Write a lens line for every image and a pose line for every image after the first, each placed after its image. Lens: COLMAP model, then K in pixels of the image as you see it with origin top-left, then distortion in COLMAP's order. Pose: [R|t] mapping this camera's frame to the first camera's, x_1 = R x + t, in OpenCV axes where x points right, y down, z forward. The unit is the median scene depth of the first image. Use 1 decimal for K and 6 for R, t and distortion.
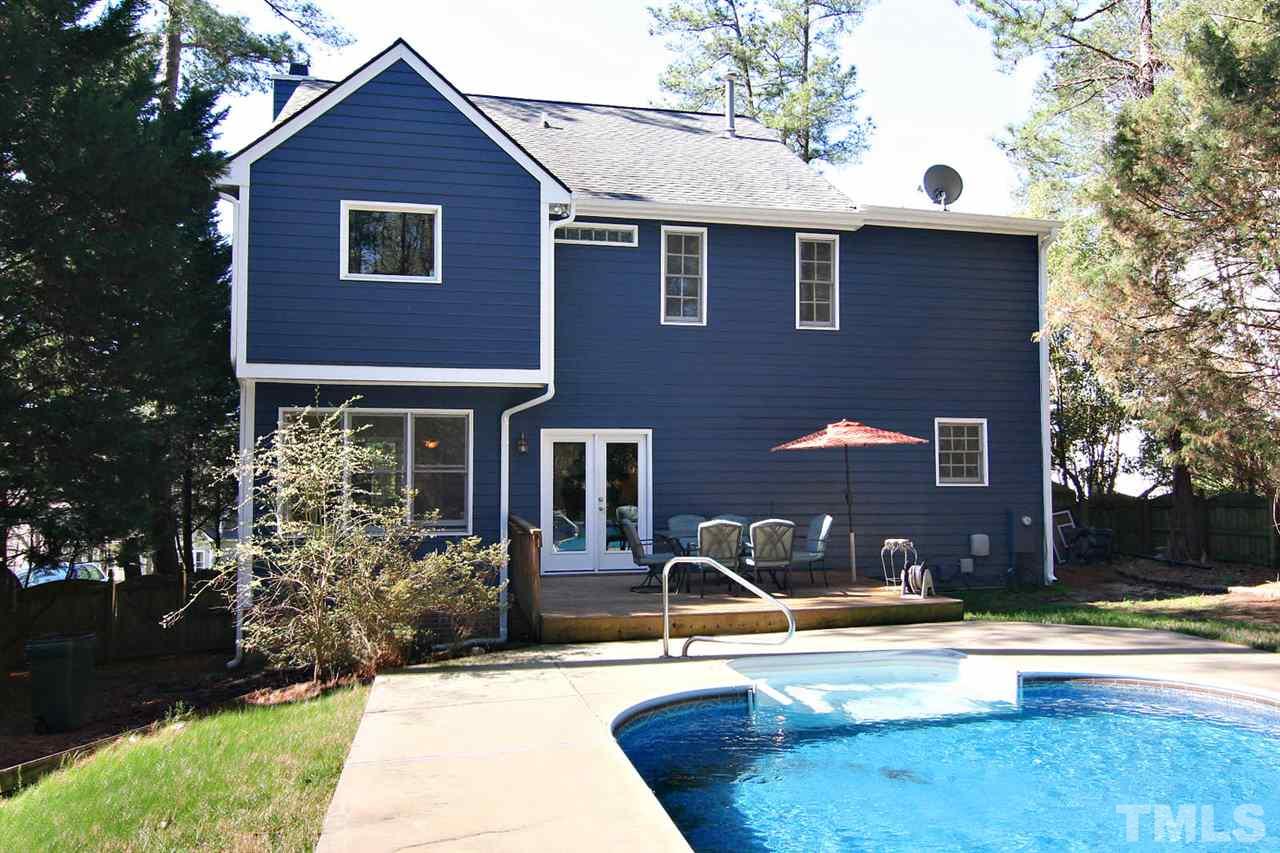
lens RADIAL K [[926.3, 0, 640.0], [0, 926.3, 426.5], [0, 0, 1]] dist [-0.000121, -0.003650]
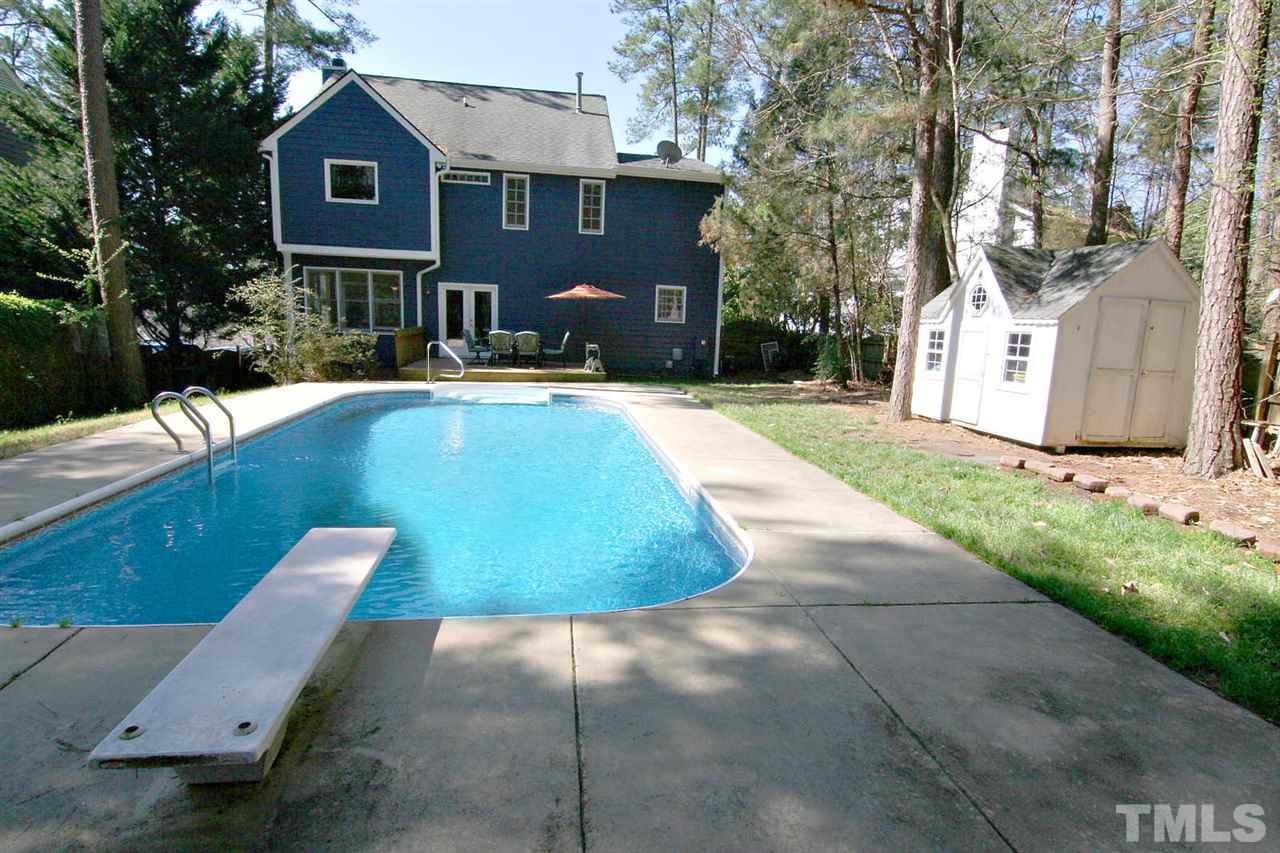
lens RADIAL K [[645.2, 0, 640.0], [0, 645.2, 426.5], [0, 0, 1]] dist [-0.016871, -0.000170]
pose [[0.996956, 0.054882, -0.055382, 0.412371], [-0.041550, 0.975009, 0.218246, -0.014964], [0.065975, -0.215280, 0.974321, -0.364225]]
